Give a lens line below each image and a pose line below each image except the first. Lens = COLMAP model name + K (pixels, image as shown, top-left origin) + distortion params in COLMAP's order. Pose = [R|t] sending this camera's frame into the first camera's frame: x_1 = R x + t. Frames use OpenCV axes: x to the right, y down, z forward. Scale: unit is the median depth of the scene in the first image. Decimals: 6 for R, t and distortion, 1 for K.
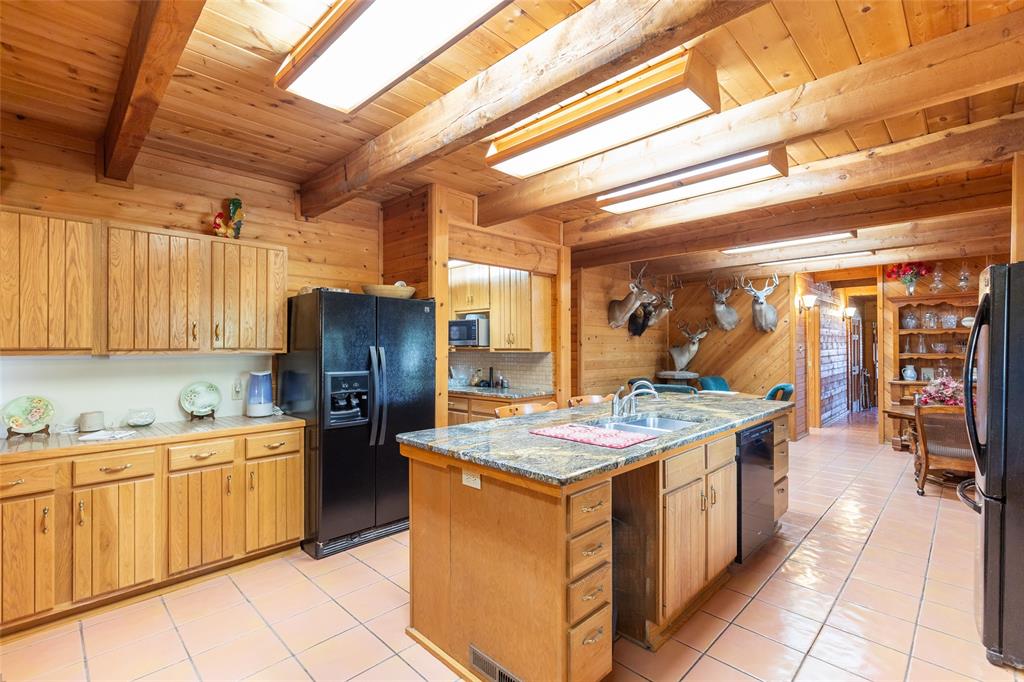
lens RADIAL K [[461.5, 0, 510.5], [0, 461.5, 342.4], [0, 0, 1]] dist [0.005085, 0.000210]
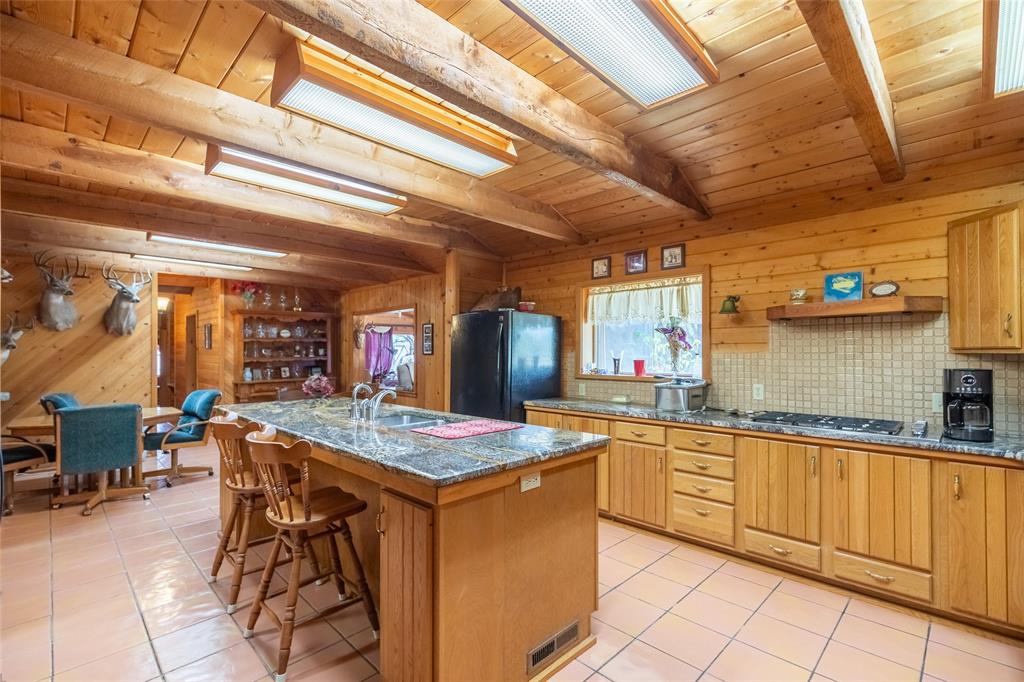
lens RADIAL K [[465.2, 0, 512.9], [0, 465.2, 348.5], [0, 0, 1]] dist [0.012460, -0.000146]
pose [[-0.011421, 0.009132, 0.999893, -0.352025], [-0.005989, 0.999940, -0.009201, 0.007095], [-0.999917, -0.006094, -0.011366, 0.342830]]
